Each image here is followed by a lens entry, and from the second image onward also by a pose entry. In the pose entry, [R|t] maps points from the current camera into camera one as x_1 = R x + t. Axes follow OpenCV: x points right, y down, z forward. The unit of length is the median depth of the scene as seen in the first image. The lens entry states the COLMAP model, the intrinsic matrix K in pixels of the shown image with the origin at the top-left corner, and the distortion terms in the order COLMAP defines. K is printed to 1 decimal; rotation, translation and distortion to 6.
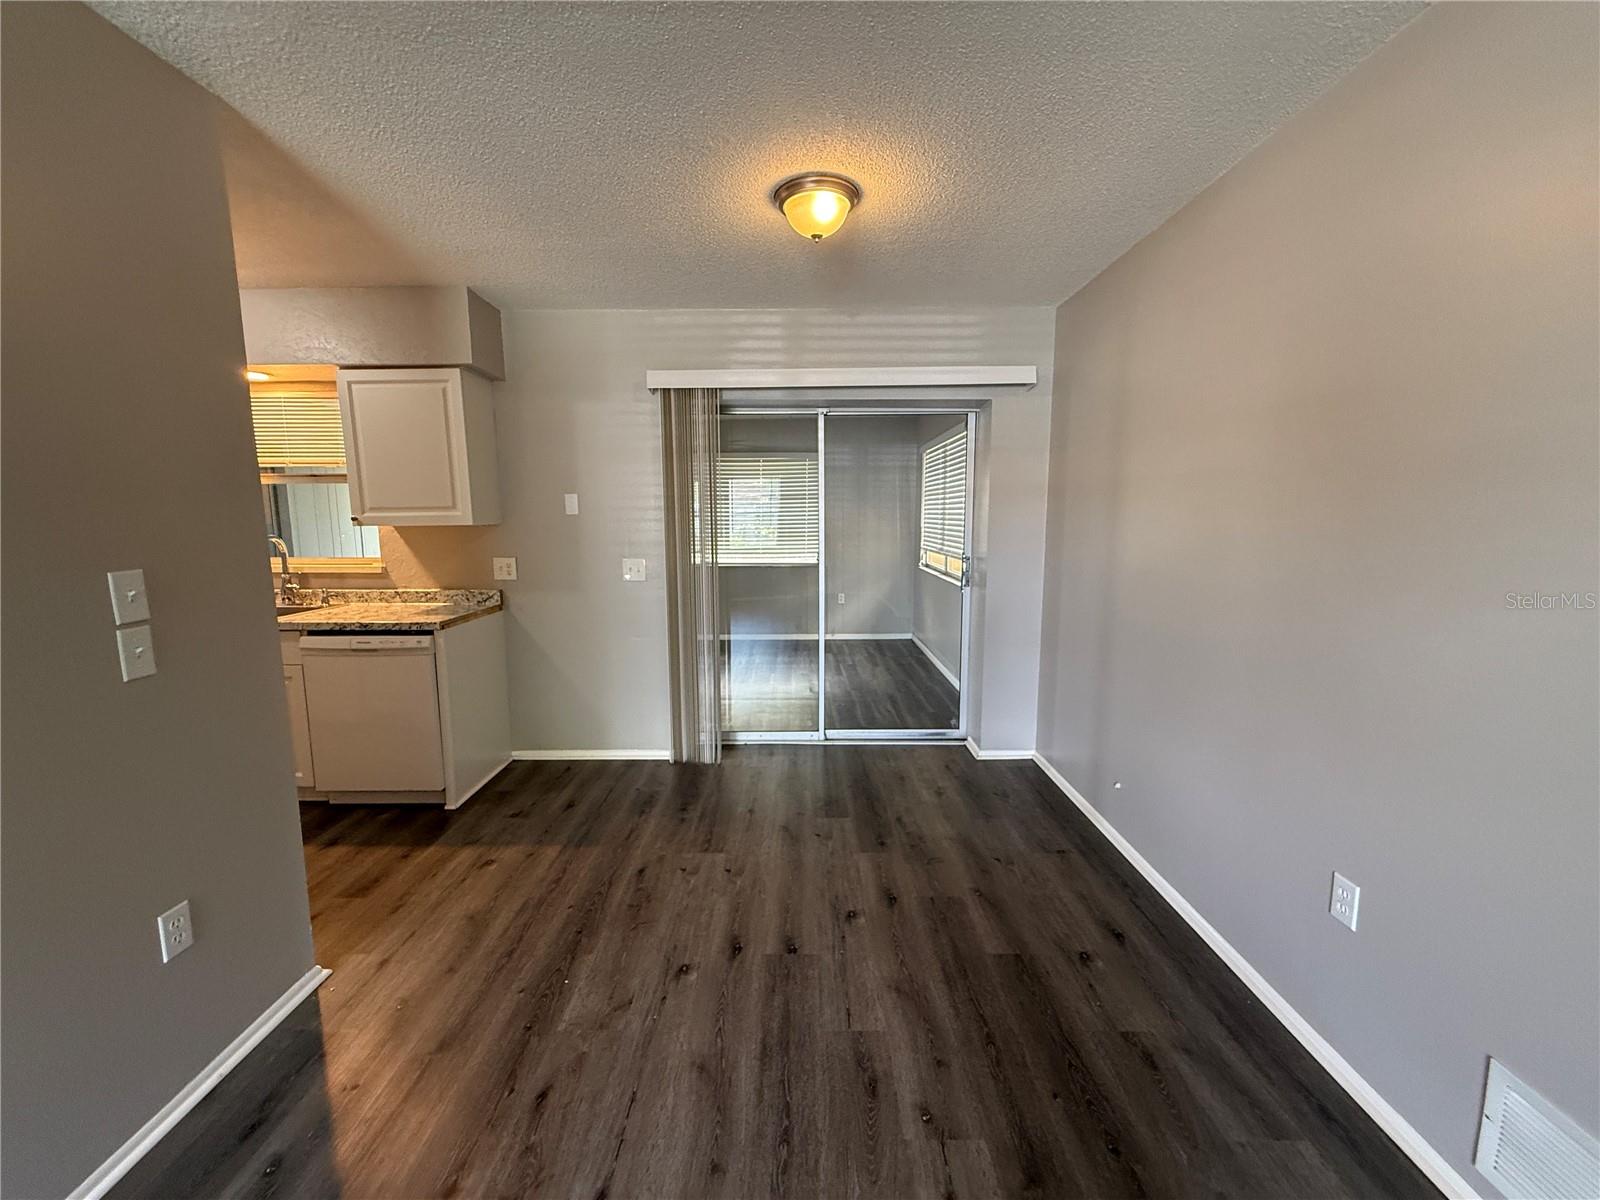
lens RADIAL K [[637.5, 0, 794.7], [0, 637.5, 598.9], [0, 0, 1]] dist [0.001665, -0.000371]
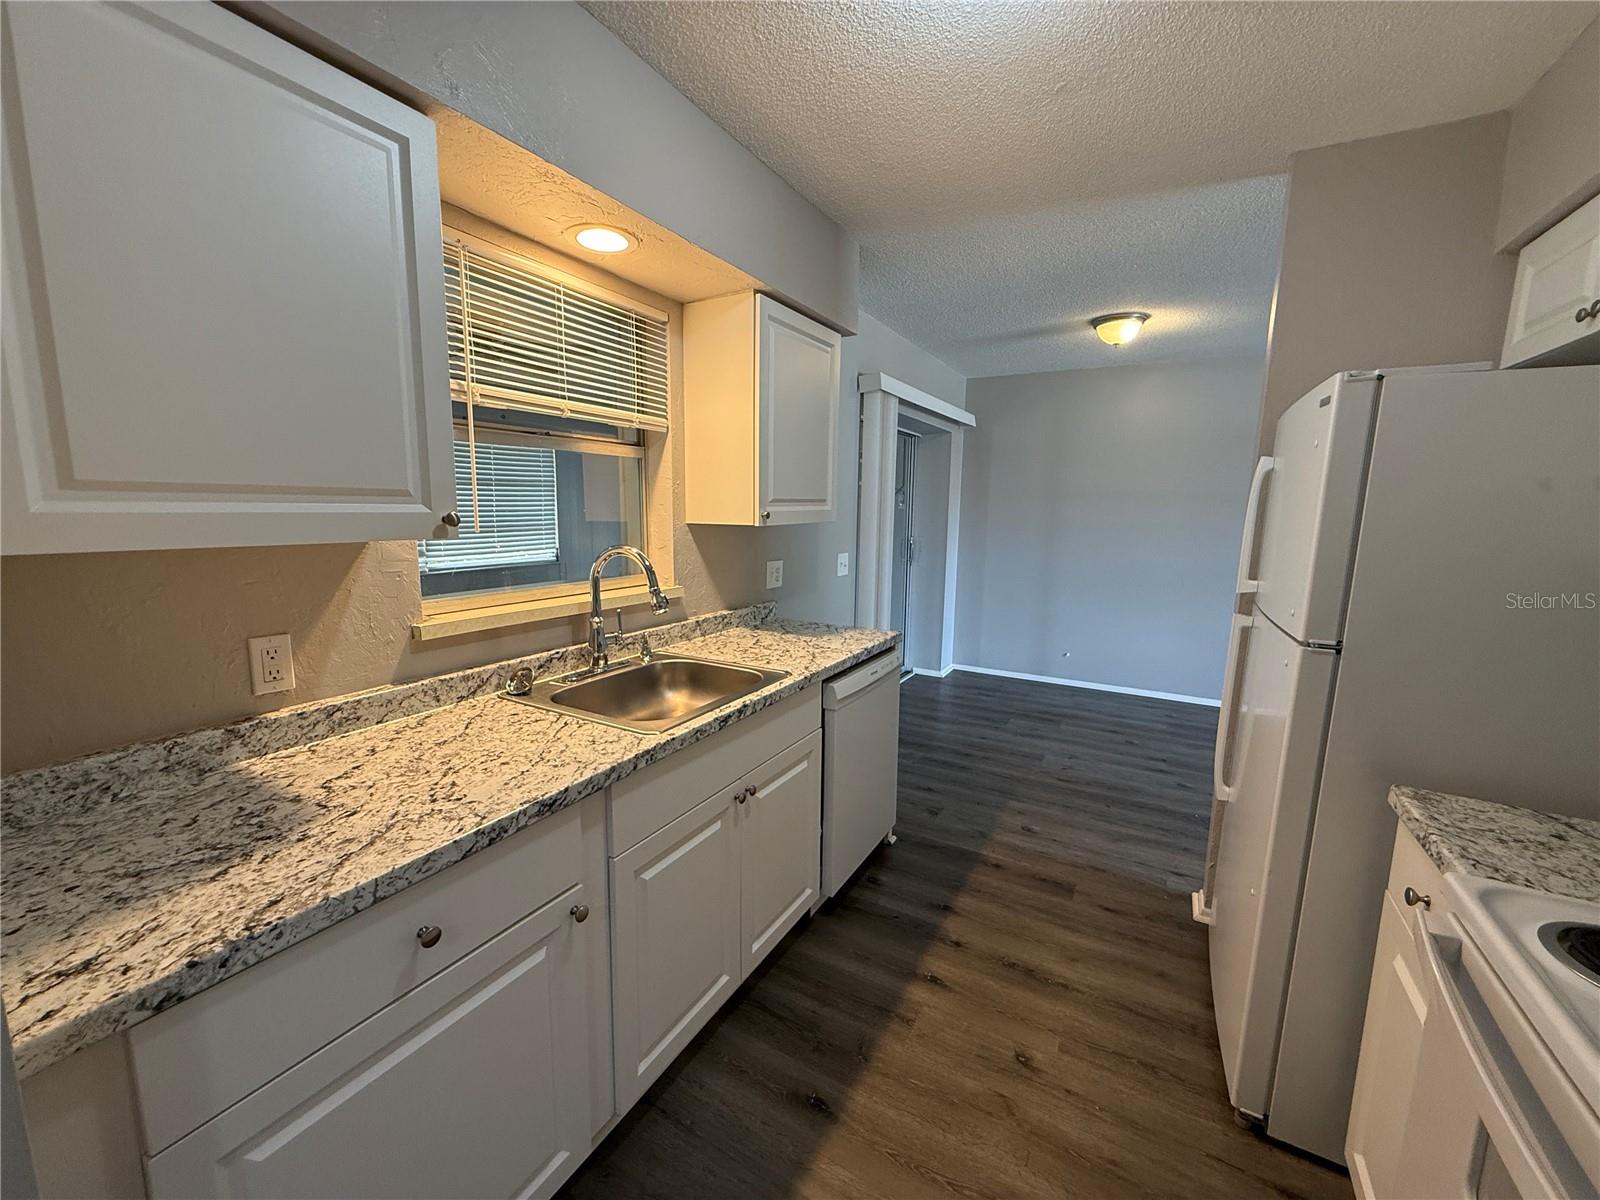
lens RADIAL K [[637.5, 0, 794.7], [0, 637.5, 598.9], [0, 0, 1]] dist [0.001665, -0.000371]
pose [[0.493454, -0.116339, 0.861956, -1.364274], [0.101616, 0.991939, 0.075710, -0.089682], [-0.863815, 0.050229, 0.501298, 0.669931]]
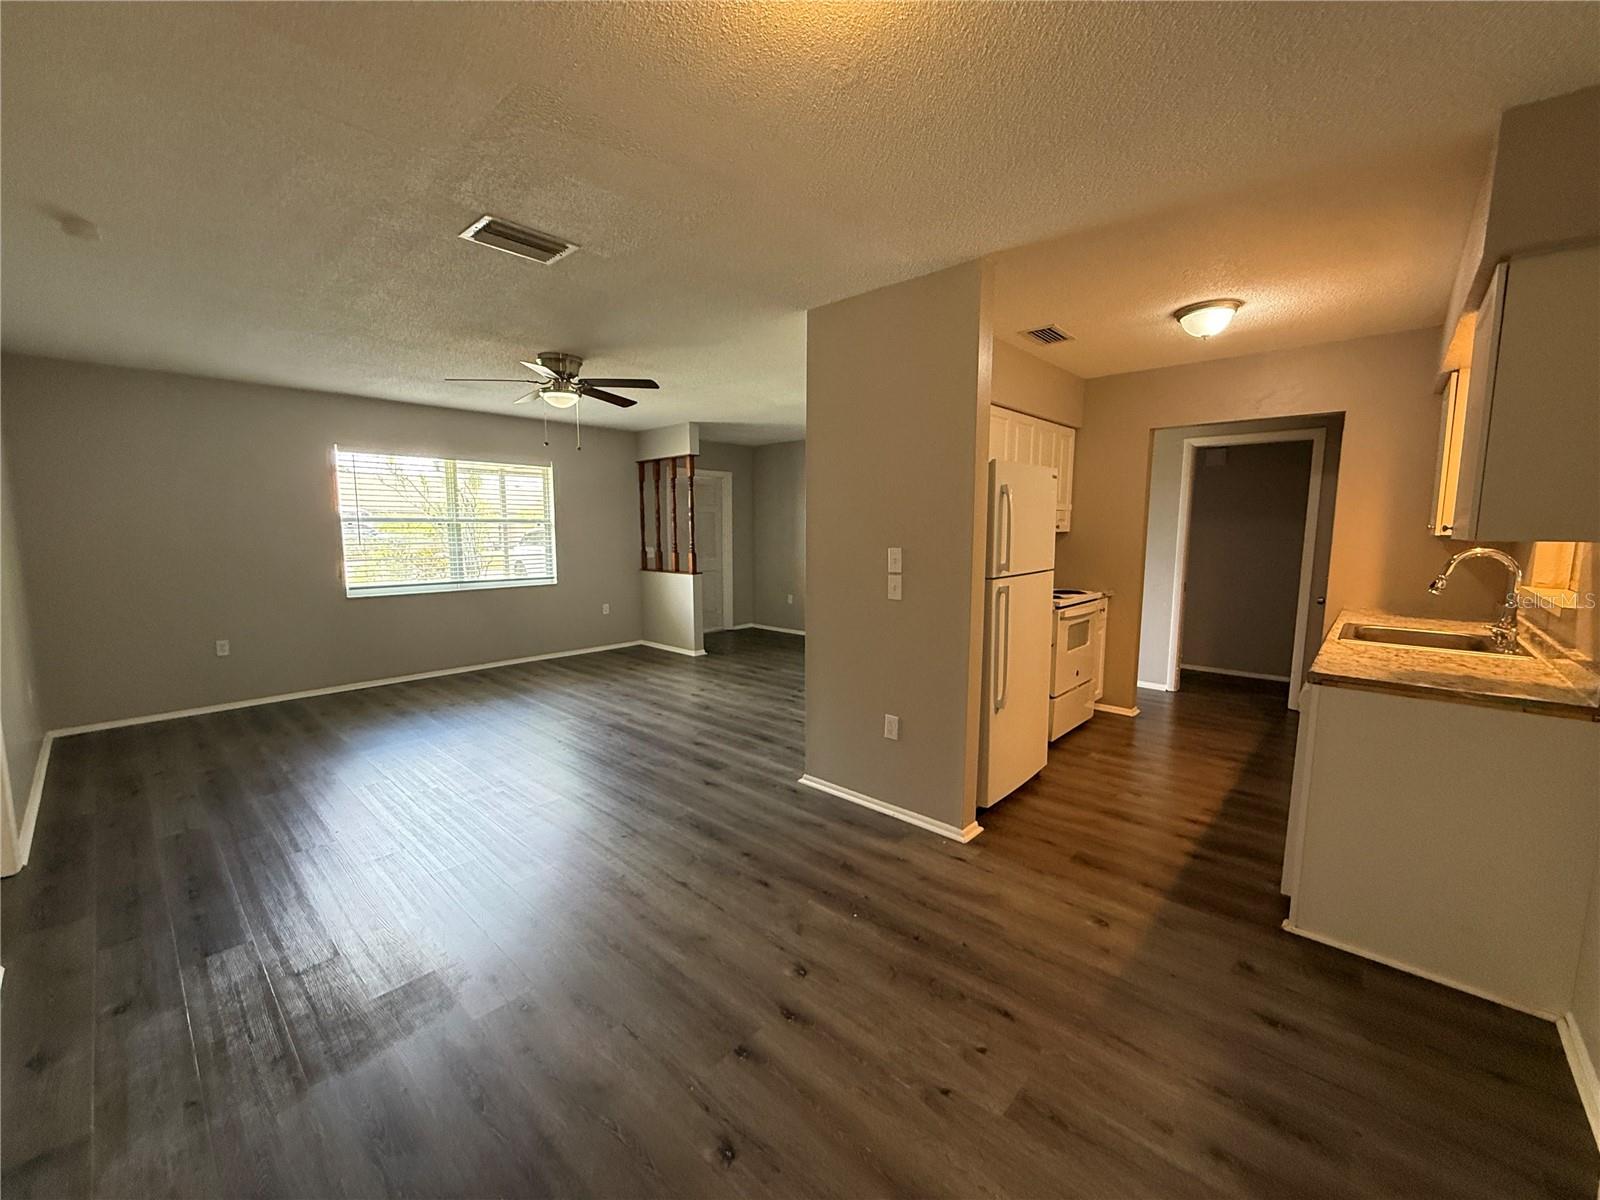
lens RADIAL K [[637.5, 0, 794.7], [0, 637.5, 598.9], [0, 0, 1]] dist [0.001665, -0.000371]
pose [[-0.672185, 0.088575, -0.735066, 0.345003], [-0.098344, 0.973339, 0.207217, -0.132324], [0.733823, 0.211577, -0.645553, 1.002652]]
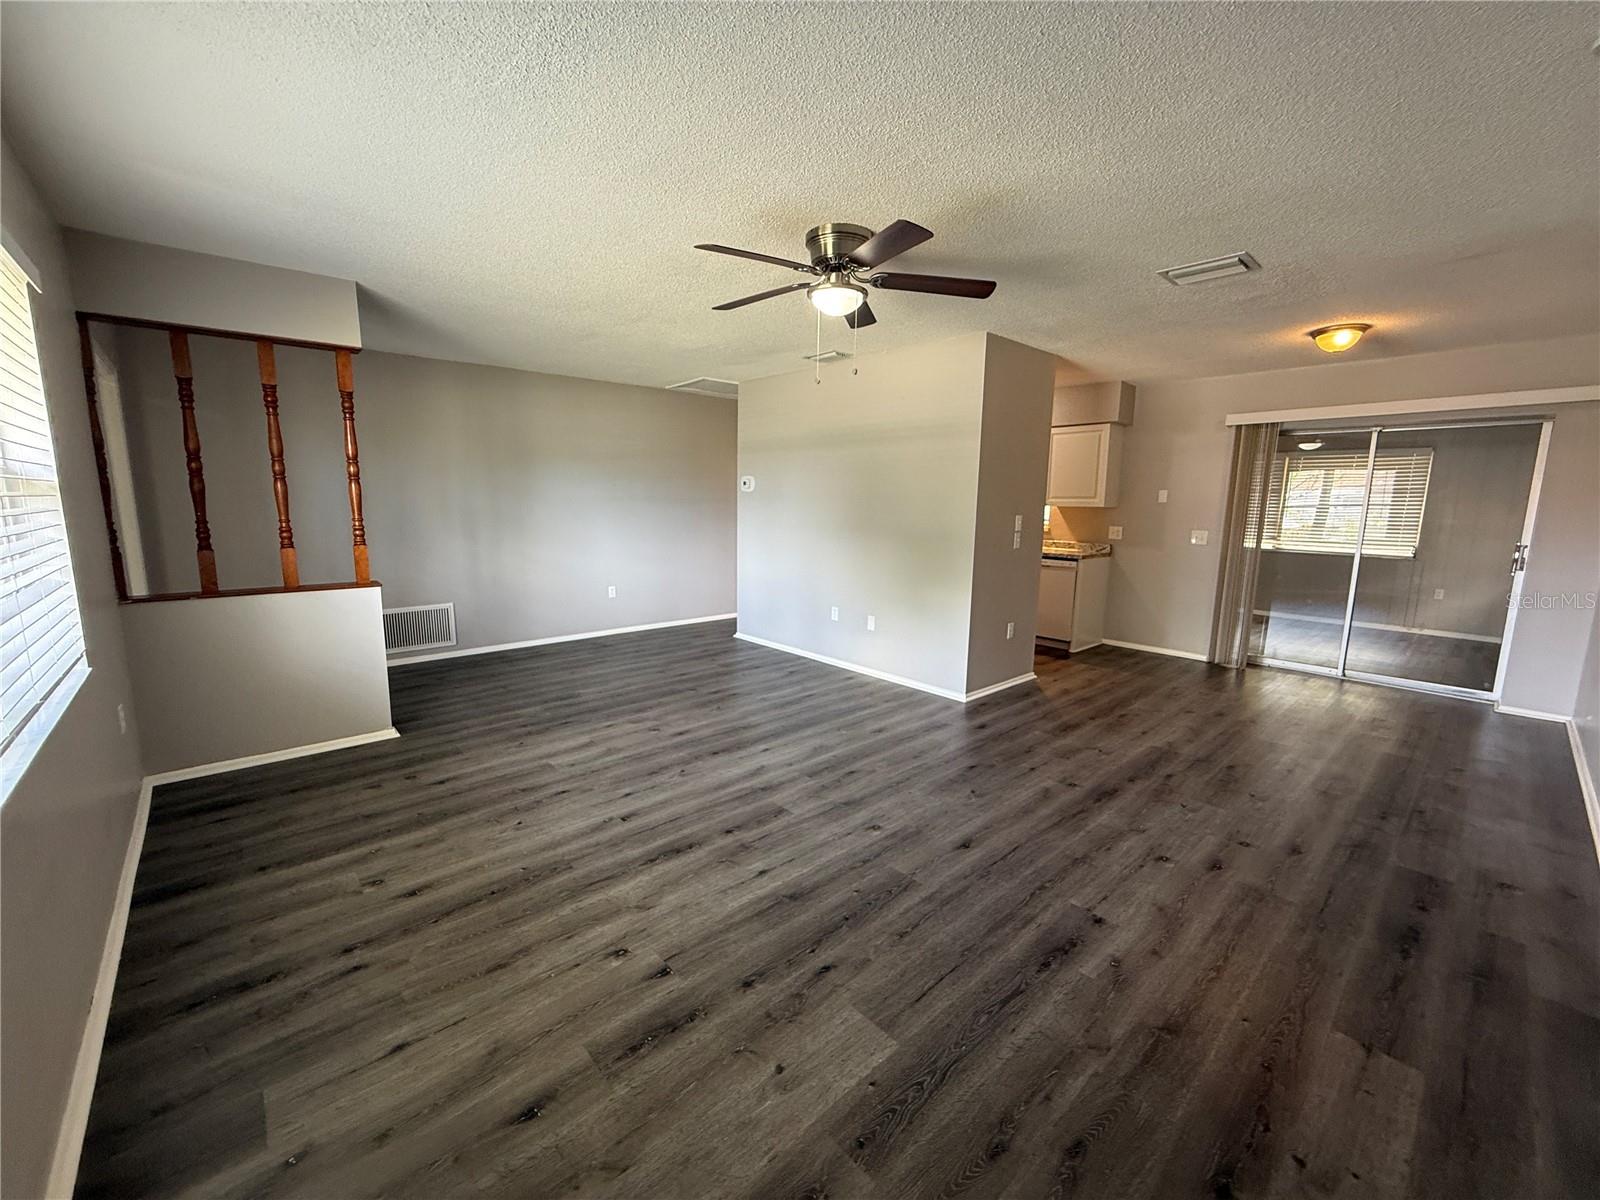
lens RADIAL K [[637.5, 0, 794.7], [0, 637.5, 598.9], [0, 0, 1]] dist [0.001665, -0.000371]
pose [[0.671814, 0.129423, -0.729326, 0.300871], [-0.118191, 0.990732, 0.066941, 0.141046], [0.731230, 0.041228, 0.680884, -0.979568]]
